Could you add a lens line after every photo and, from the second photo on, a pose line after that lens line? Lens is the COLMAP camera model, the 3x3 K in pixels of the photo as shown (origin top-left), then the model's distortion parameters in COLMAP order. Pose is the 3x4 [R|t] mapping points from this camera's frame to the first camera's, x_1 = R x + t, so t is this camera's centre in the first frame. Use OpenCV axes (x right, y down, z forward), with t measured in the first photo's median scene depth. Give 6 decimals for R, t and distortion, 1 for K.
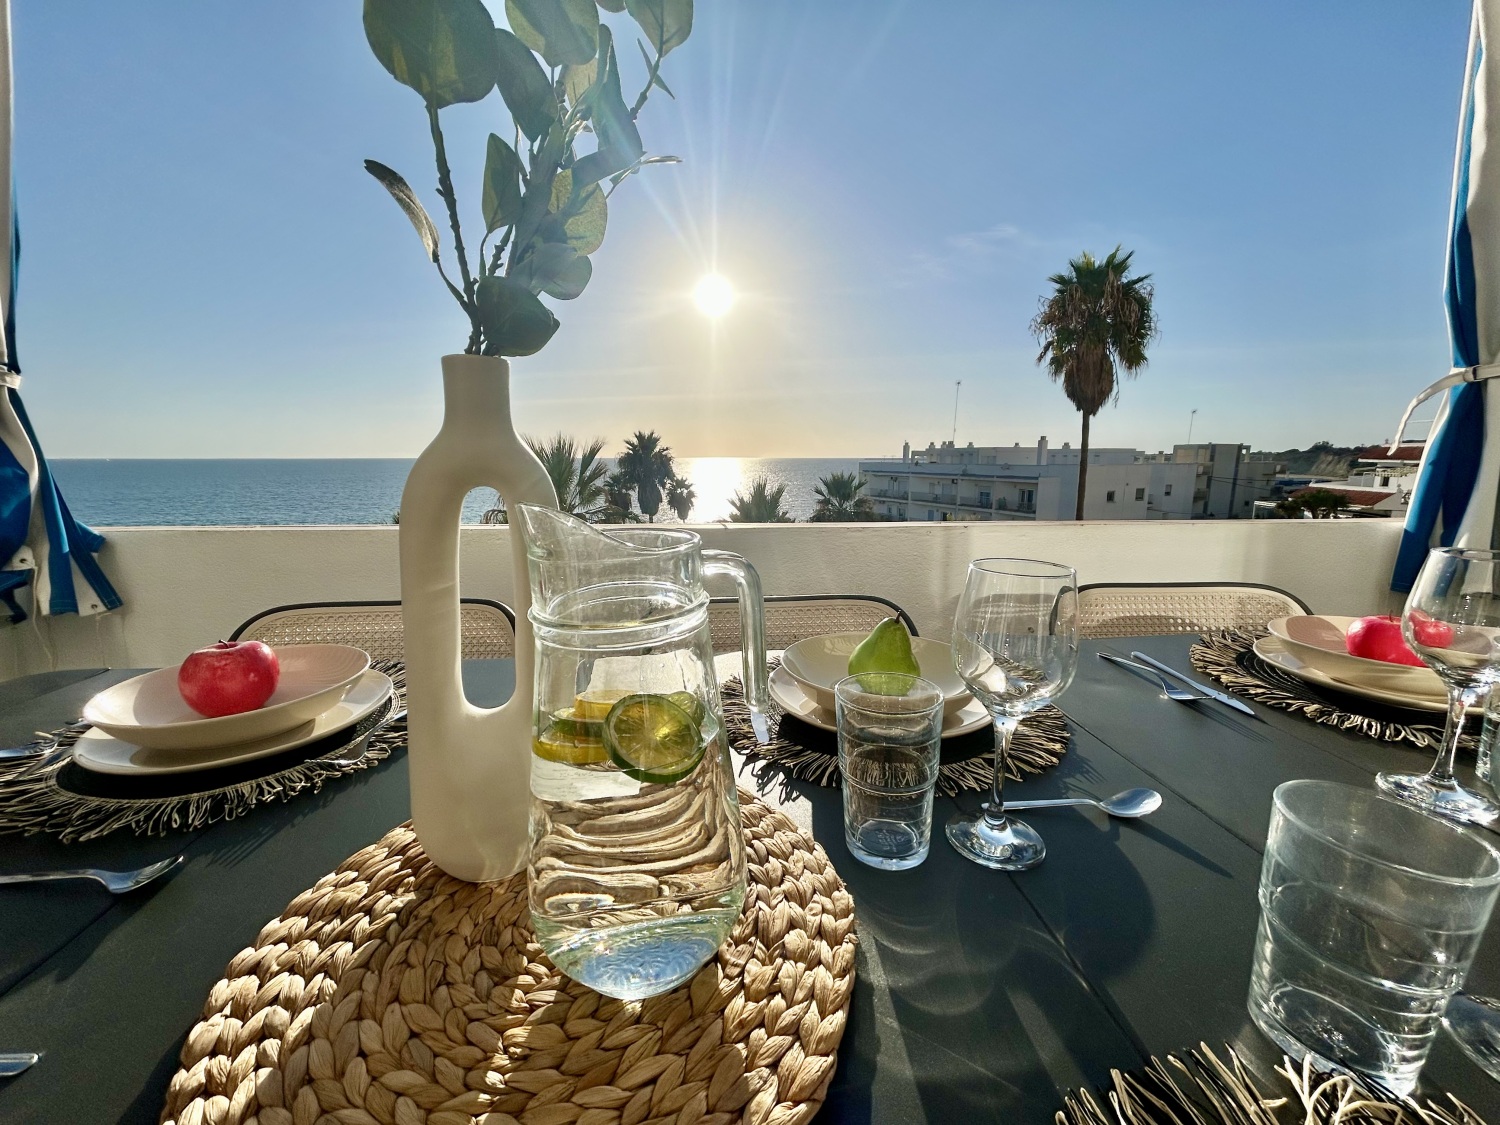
lens RADIAL K [[601.9, 0, 743.3], [0, 601.9, 553.8], [0, 0, 1]] dist [-0.002341, 0.000896]
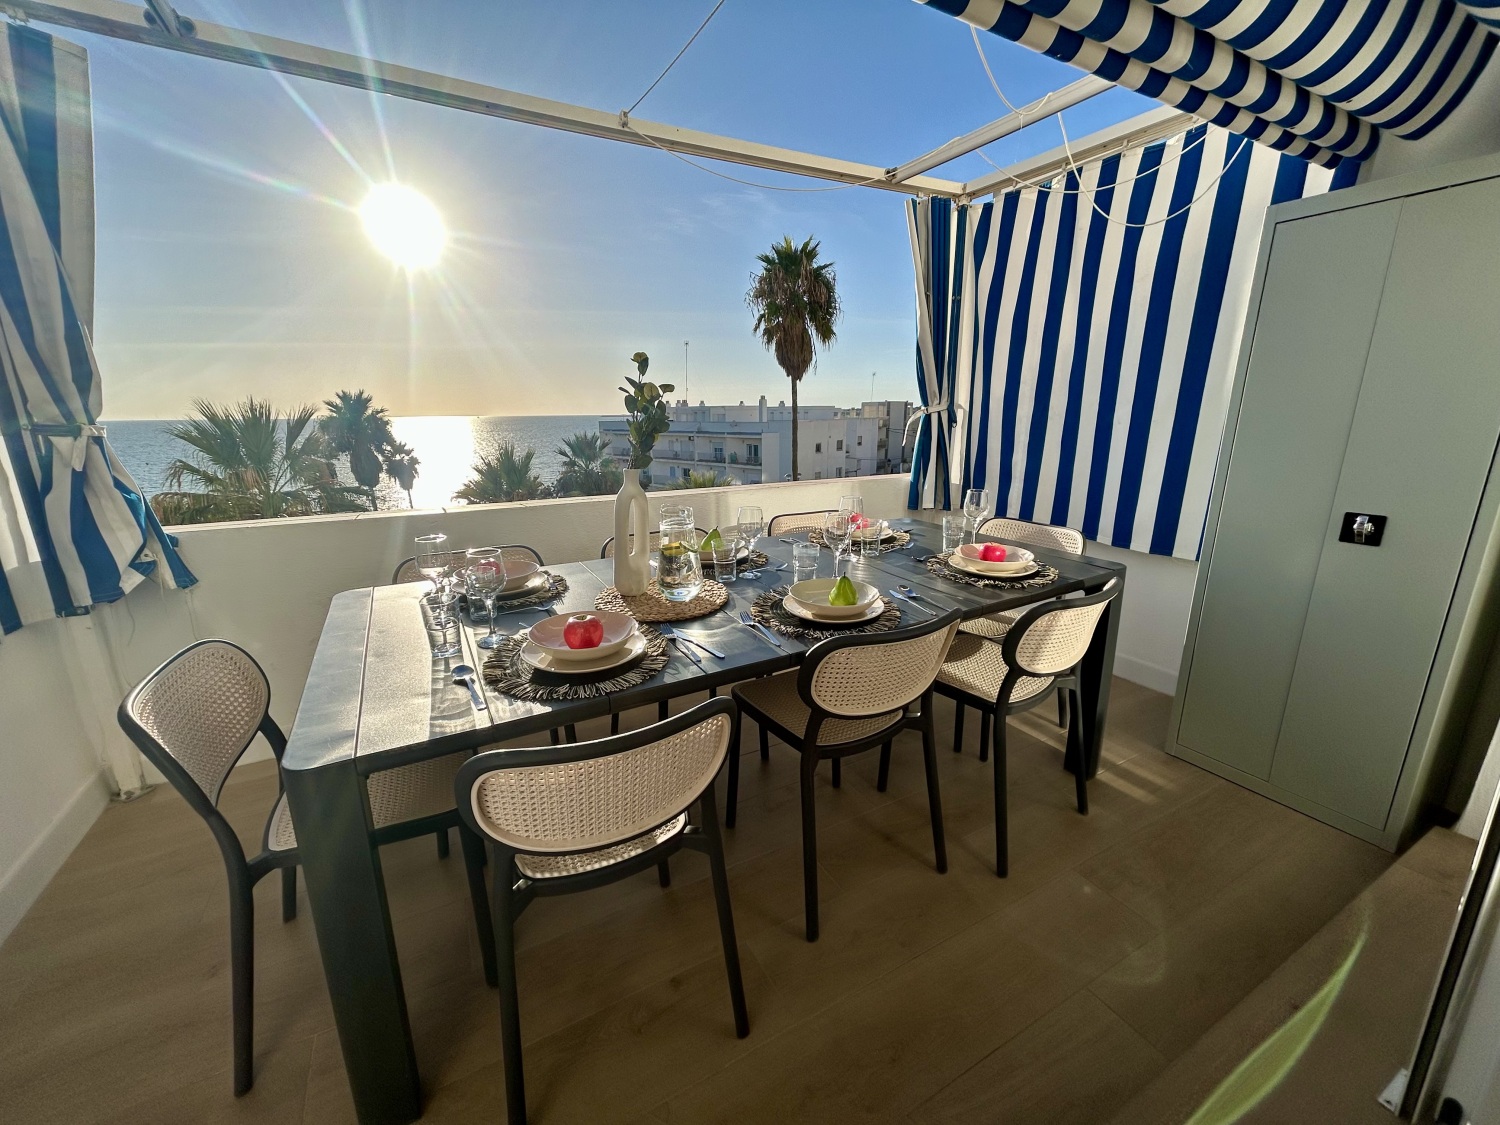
lens RADIAL K [[601.9, 0, 740.9], [0, 601.9, 560.1], [0, 0, 1]] dist [-0.002341, 0.000896]
pose [[0.913391, -0.106459, 0.392915, -0.022022], [0.074955, 0.992678, 0.094719, -0.000357], [-0.400122, -0.057065, 0.914683, -0.048479]]
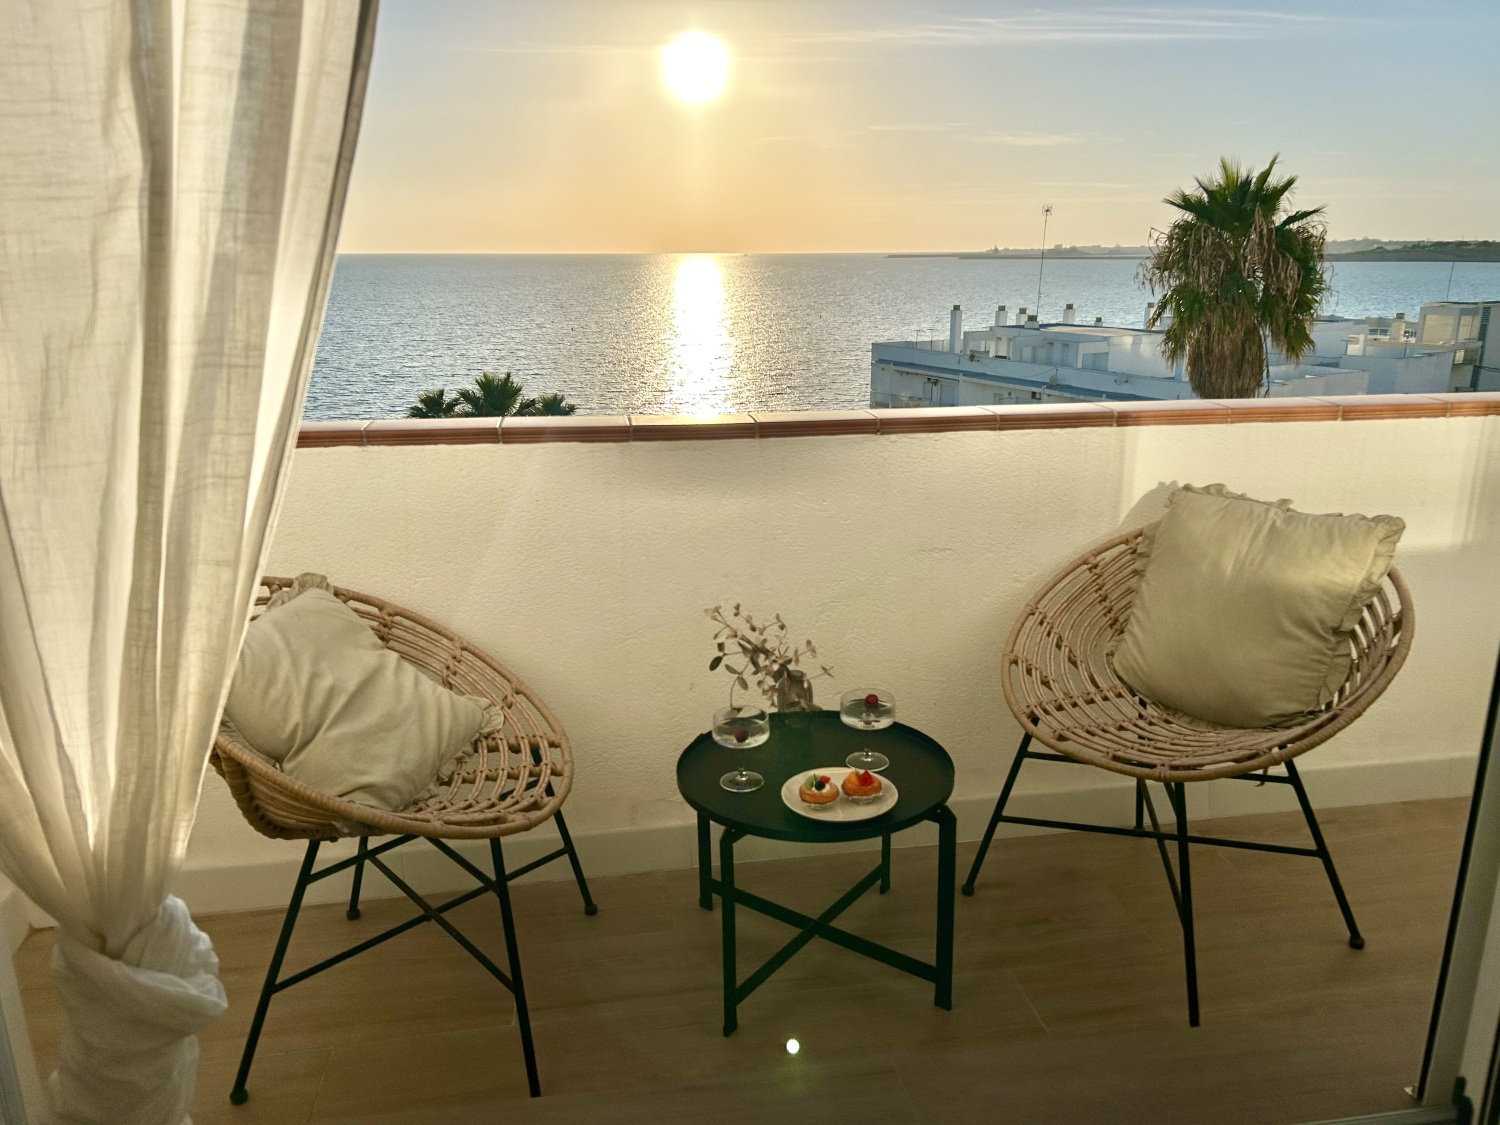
lens RADIAL K [[1126.2, 0, 743.9], [0, 1126.2, 562.6], [0, 0, 1]] dist [0.042345, -0.022335]
pose [[0.997149, -0.029817, 0.069323, -0.010542], [0.022101, 0.993740, 0.109514, -0.191767], [-0.072155, -0.107669, 0.991565, -0.132092]]
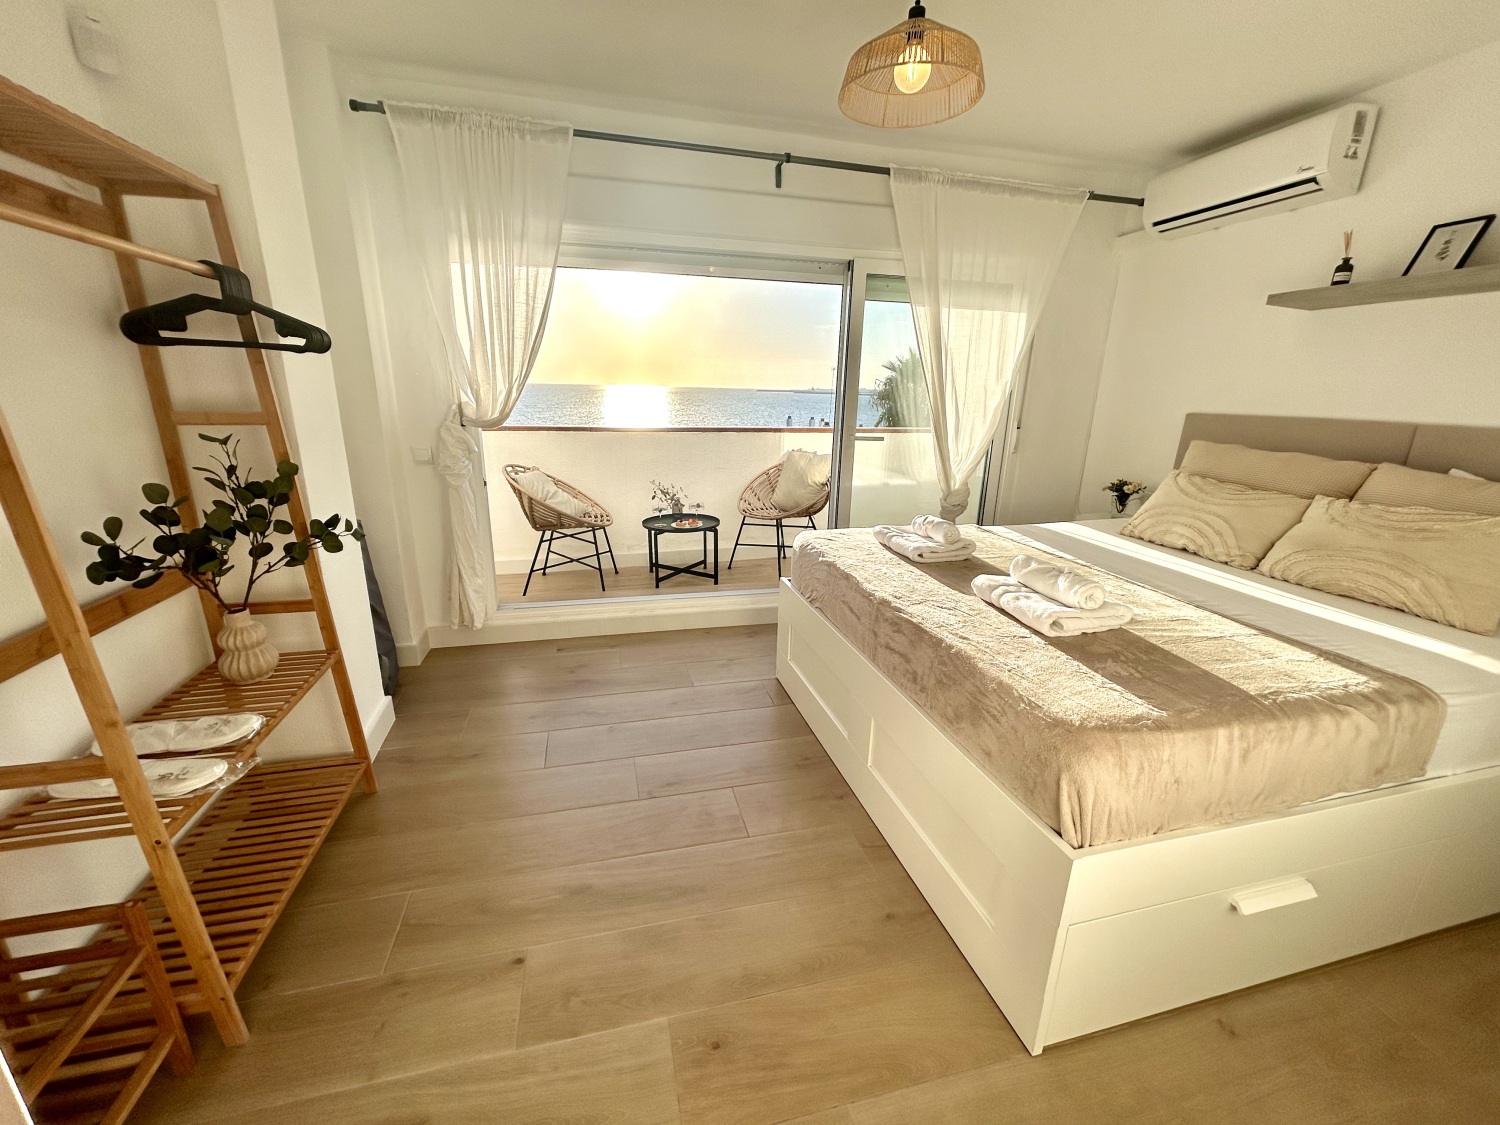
lens RADIAL K [[601.9, 0, 734.1], [0, 601.9, 562.8], [0, 0, 1]] dist [-0.002341, 0.000896]
pose [[0.987031, -0.029840, 0.157729, -0.011523], [0.009660, 0.991832, 0.127186, -0.177790], [-0.160236, -0.124012, 0.979257, -0.205355]]
